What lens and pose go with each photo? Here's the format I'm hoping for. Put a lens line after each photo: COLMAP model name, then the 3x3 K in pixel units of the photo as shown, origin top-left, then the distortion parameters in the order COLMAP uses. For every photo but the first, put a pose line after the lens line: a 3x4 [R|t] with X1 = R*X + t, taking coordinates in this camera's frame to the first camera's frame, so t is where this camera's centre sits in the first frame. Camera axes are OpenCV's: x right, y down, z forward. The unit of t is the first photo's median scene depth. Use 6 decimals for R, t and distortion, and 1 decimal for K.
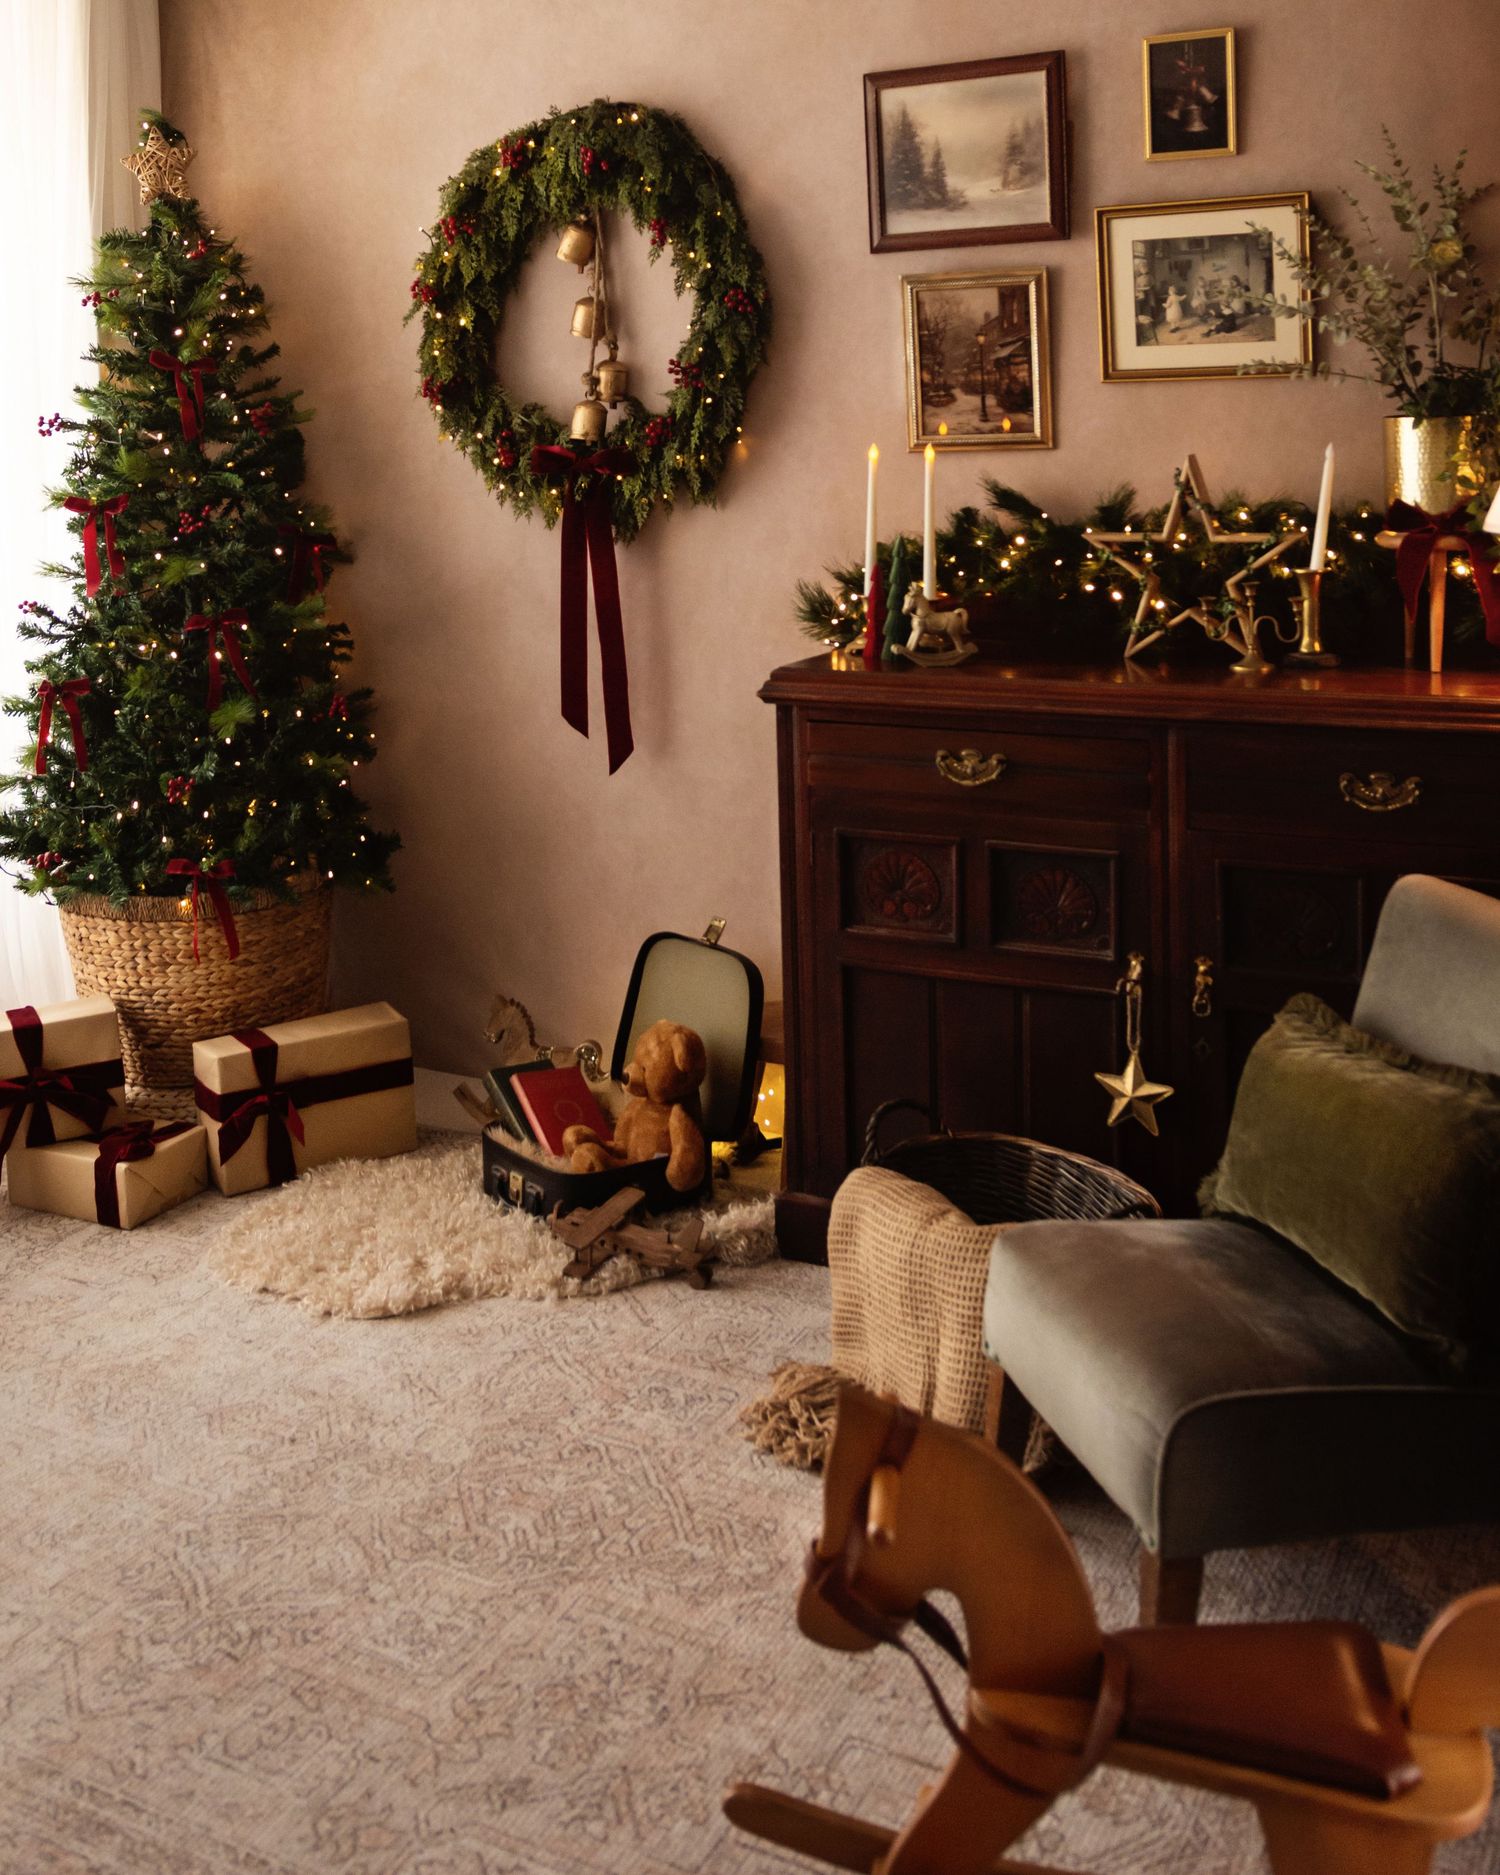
lens RADIAL K [[2034.2, 0, 628.1], [0, 2034.2, 558.3], [0, 0, 1]] dist [0.000629, -0.000177]
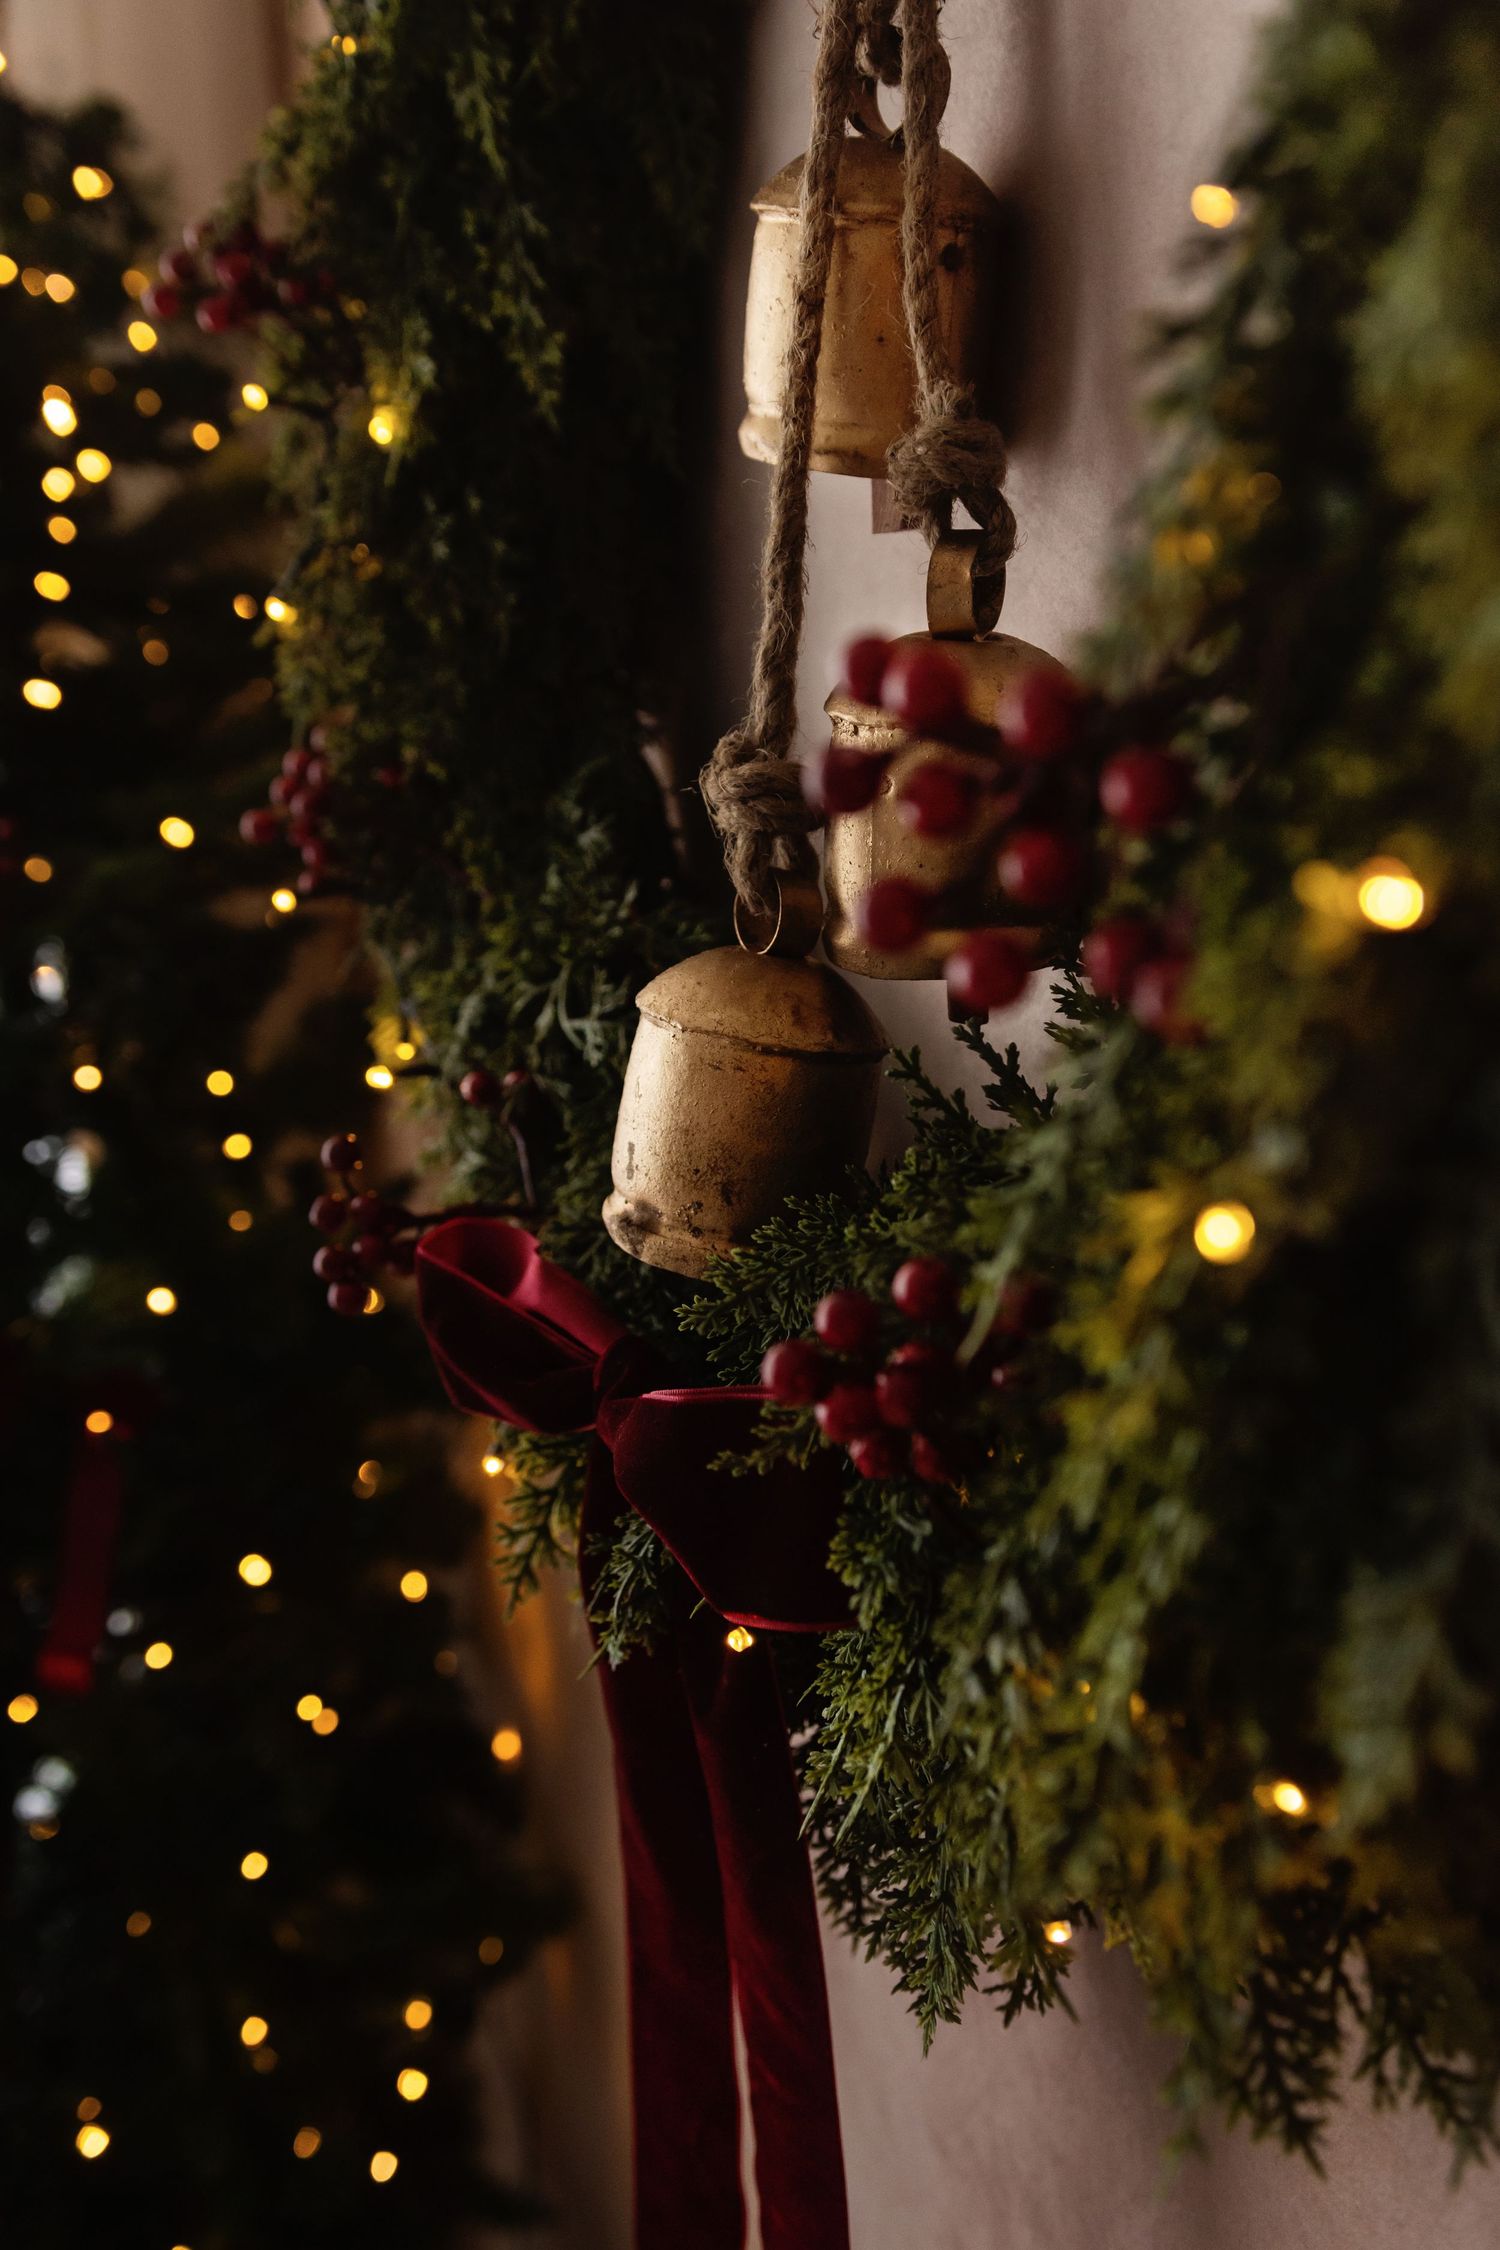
lens RADIAL K [[2047.5, 0, 751.1], [0, 2047.5, 1118.7], [0, 0, 1]] dist [-0.010699, -0.005378]
pose [[0.740773, 0.137763, -0.657477, 0.076627], [-0.037911, 0.985759, 0.163835, -0.096773], [0.670684, -0.096439, 0.735447, 0.982863]]
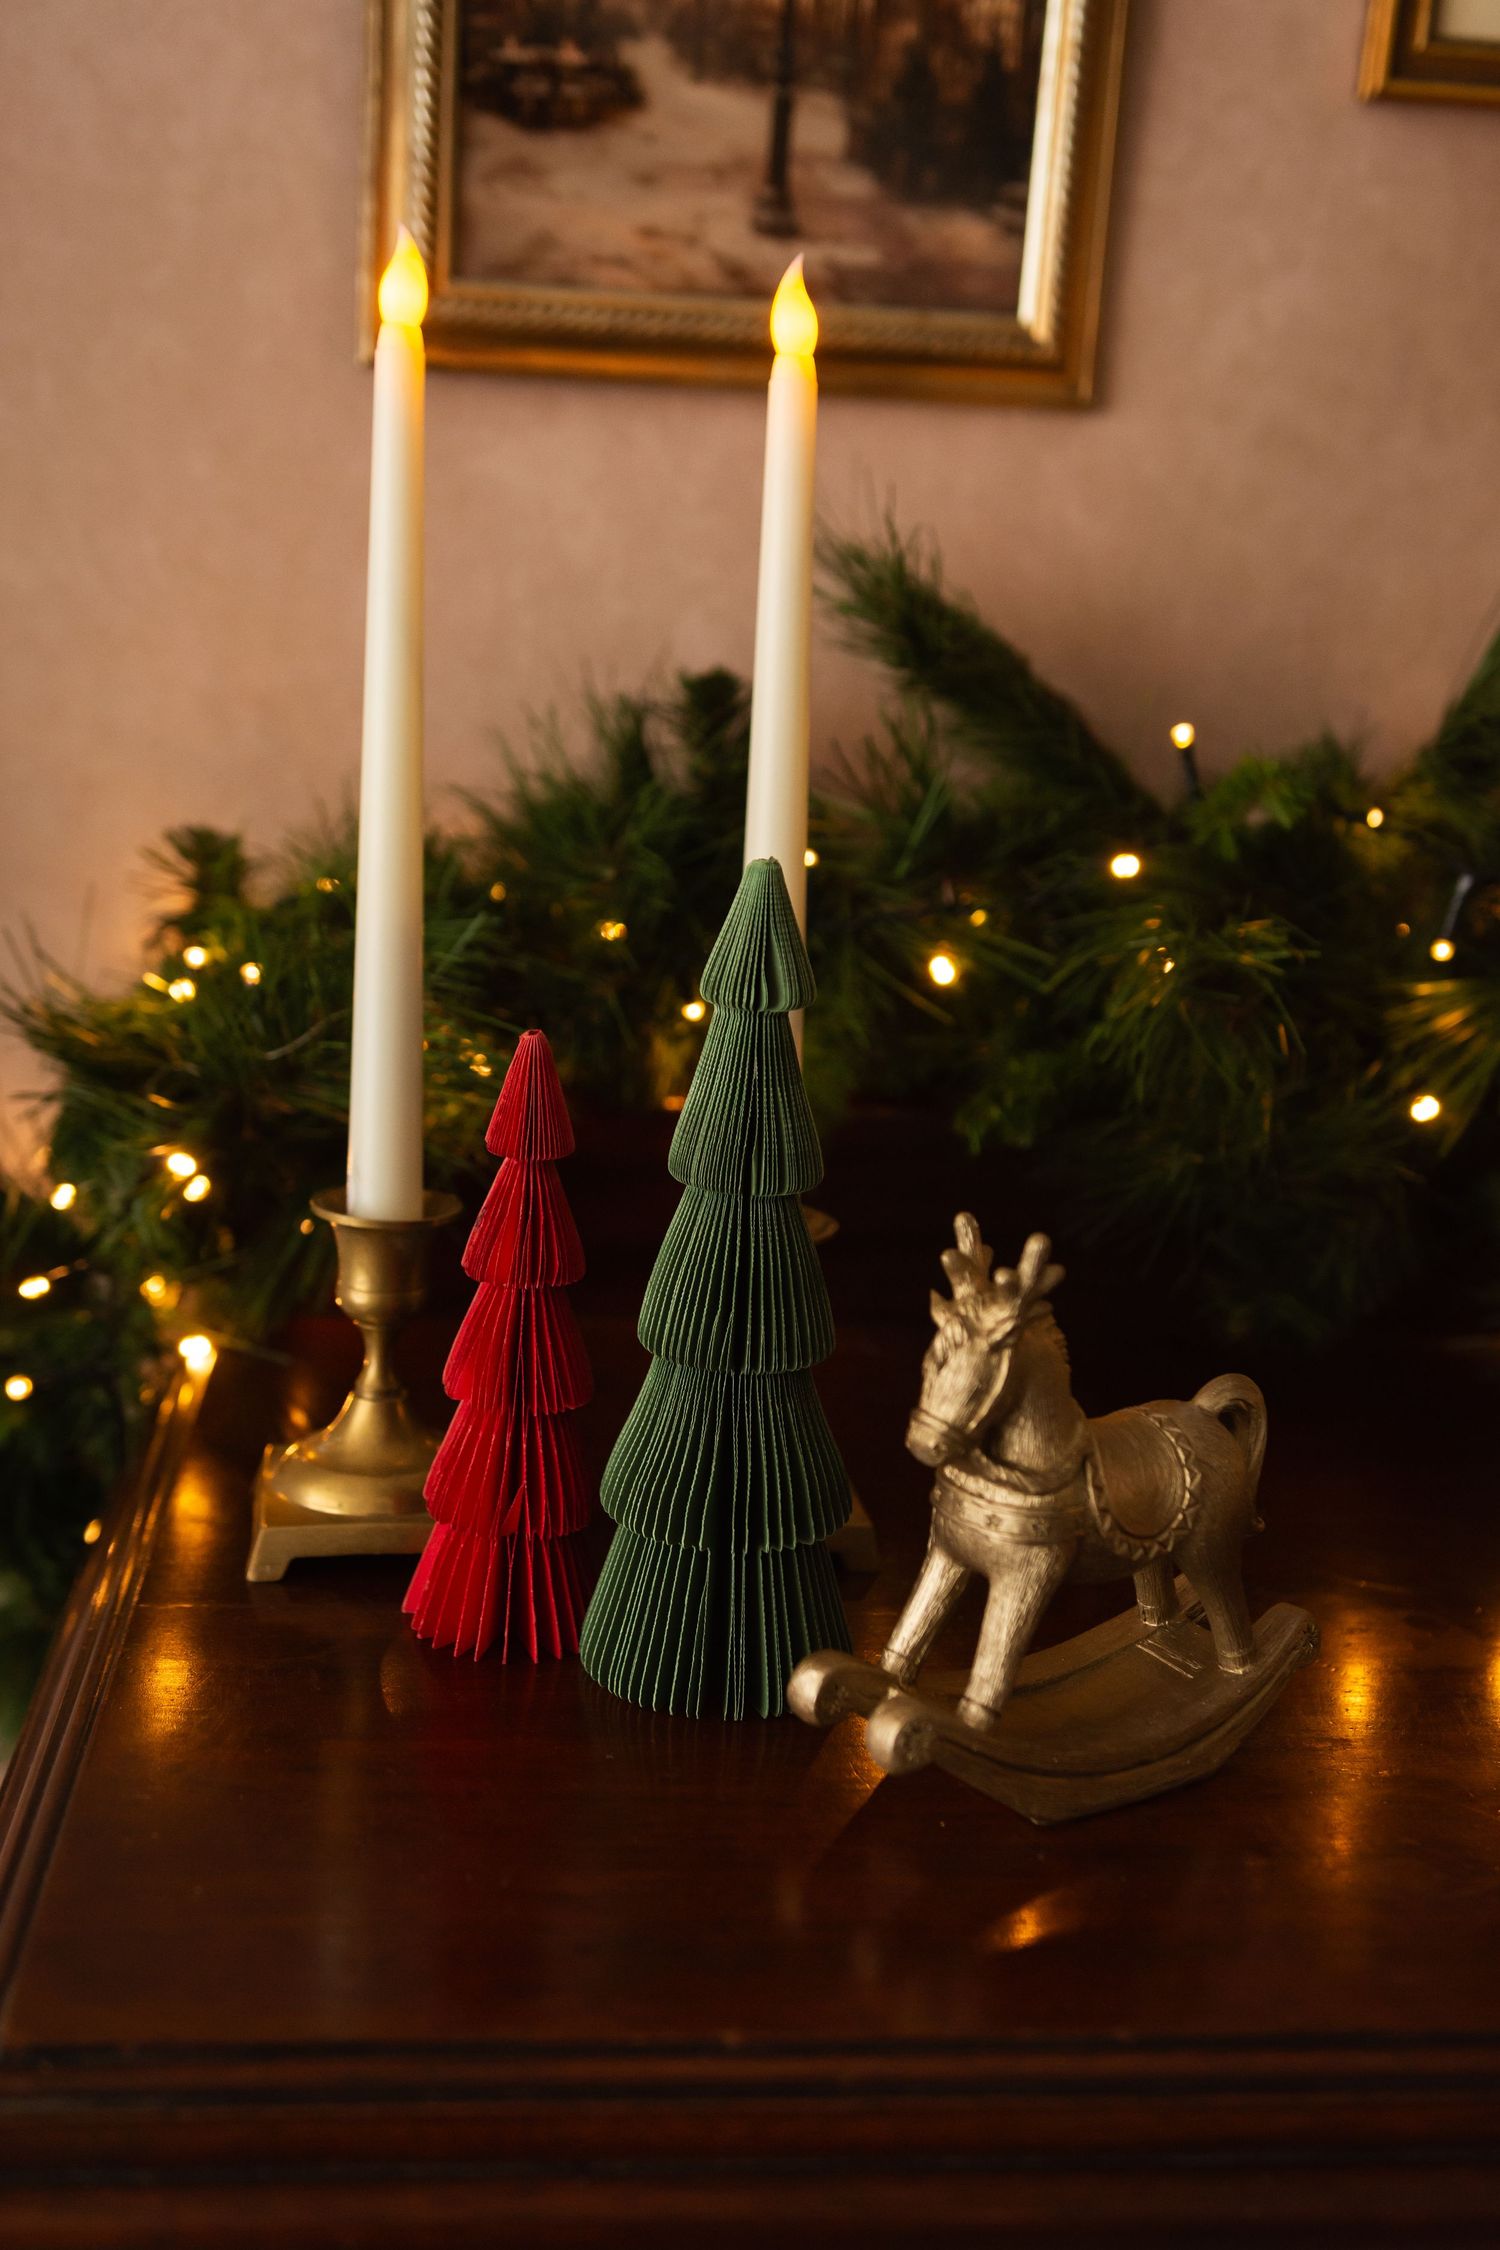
lens RADIAL K [[2470.0, 0, 744.3], [0, 2470.0, 1126.2], [0, 0, 1]] dist [0.003605, -0.016208]
pose [[0.822400, -0.058800, 0.565863, 0.031422], [-0.033764, 0.987847, 0.151721, -0.017987], [-0.567907, -0.143881, 0.810420, 0.800897]]
